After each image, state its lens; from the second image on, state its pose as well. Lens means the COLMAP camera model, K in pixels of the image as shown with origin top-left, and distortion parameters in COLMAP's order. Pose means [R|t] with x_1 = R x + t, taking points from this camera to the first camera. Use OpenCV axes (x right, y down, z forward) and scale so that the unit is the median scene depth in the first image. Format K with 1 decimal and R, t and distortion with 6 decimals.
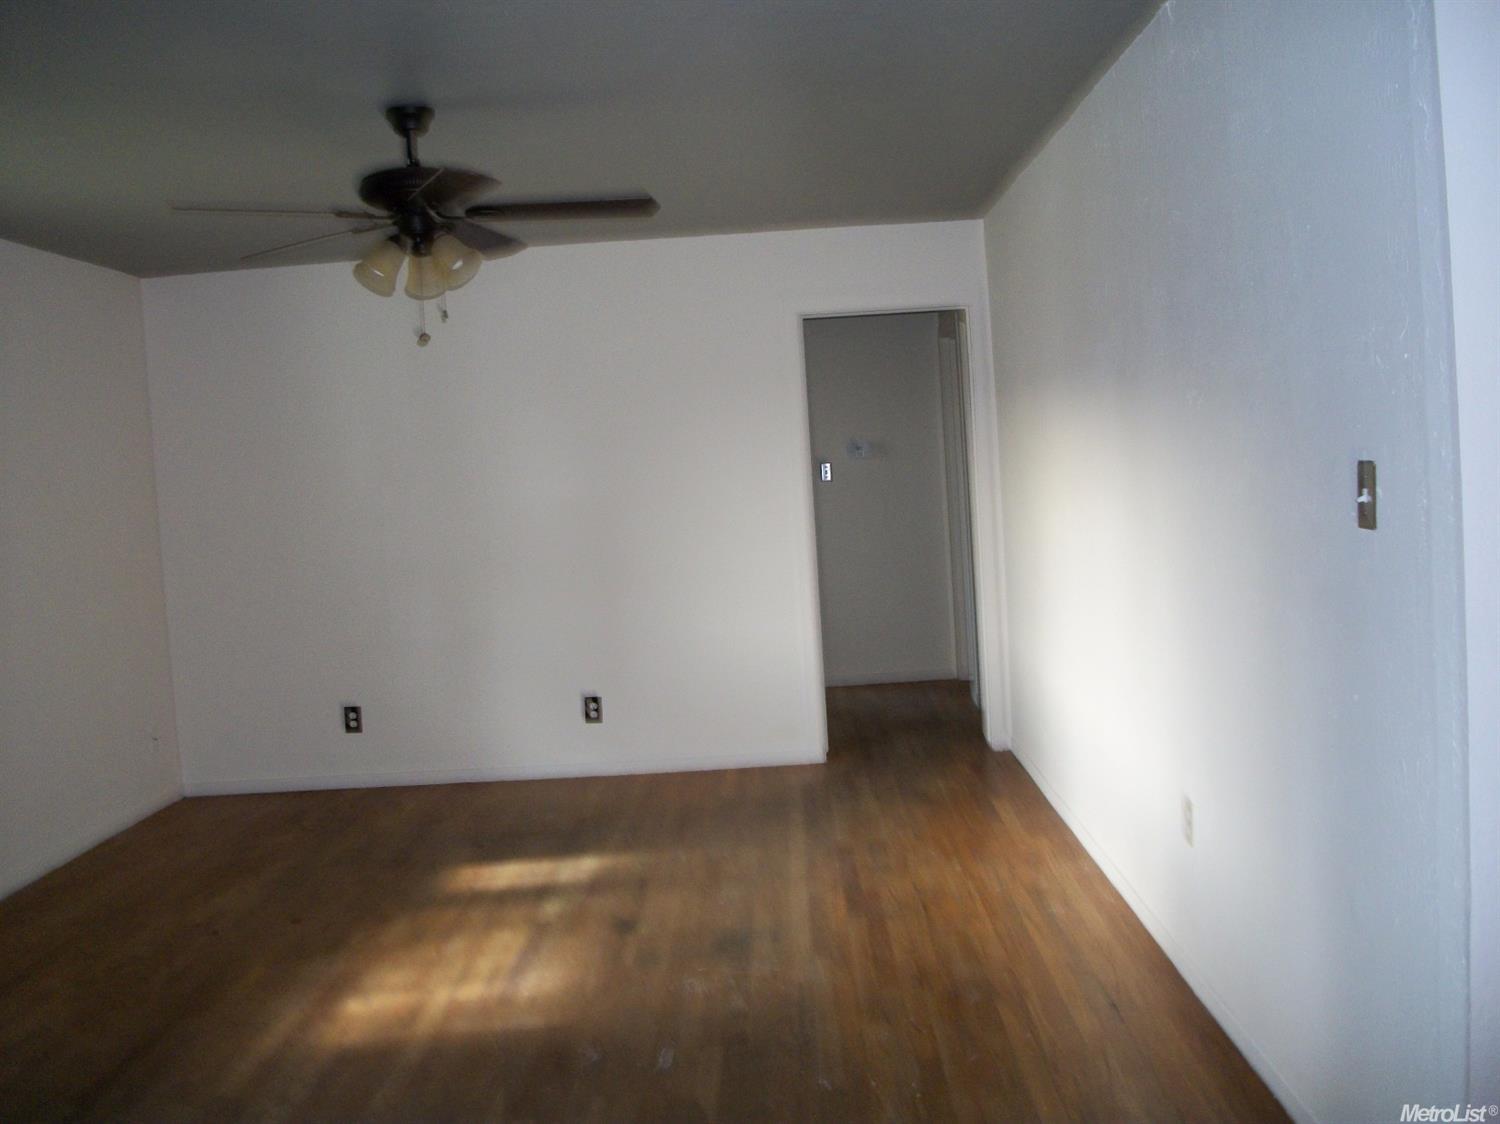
lens RADIAL K [[1436.2, 0, 771.4], [0, 1436.2, 531.4], [0, 0, 1]] dist [-0.130074, 0.046947]
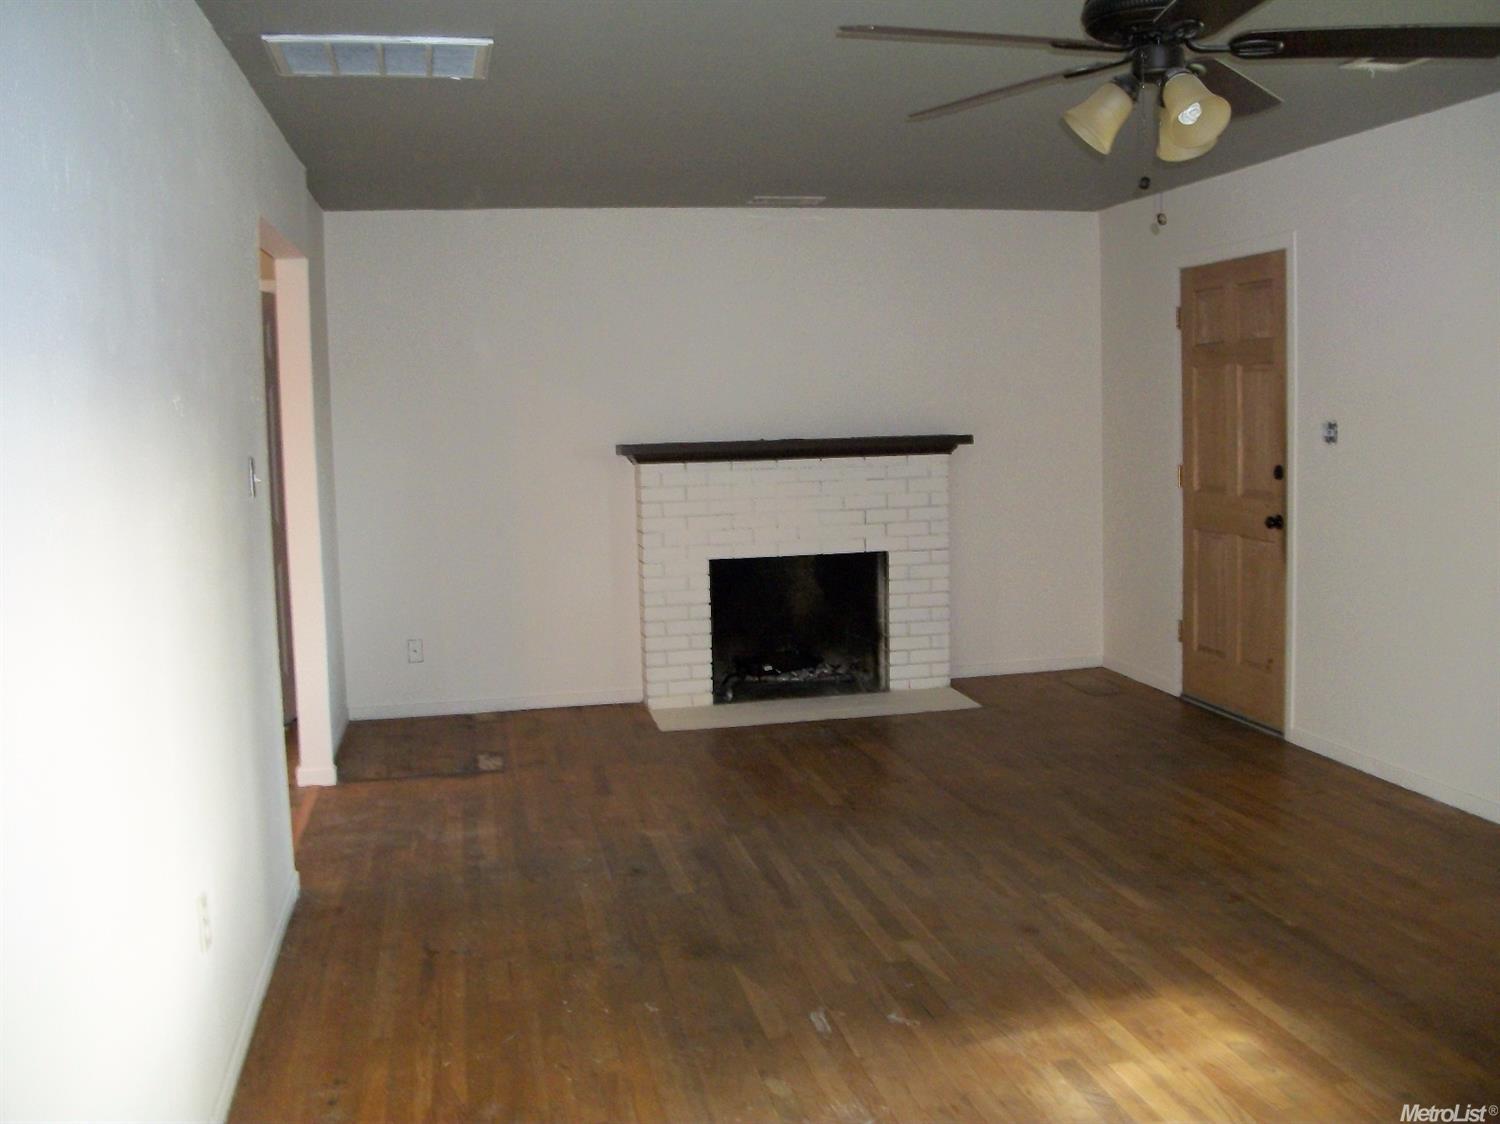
lens RADIAL K [[1436.2, 0, 771.4], [0, 1436.2, 531.4], [0, 0, 1]] dist [-0.130074, 0.046947]
pose [[-0.972795, 0.104575, -0.206723, 0.122624], [0.074660, 0.986230, 0.147571, -0.111450], [0.219308, 0.128122, -0.967207, 1.842539]]
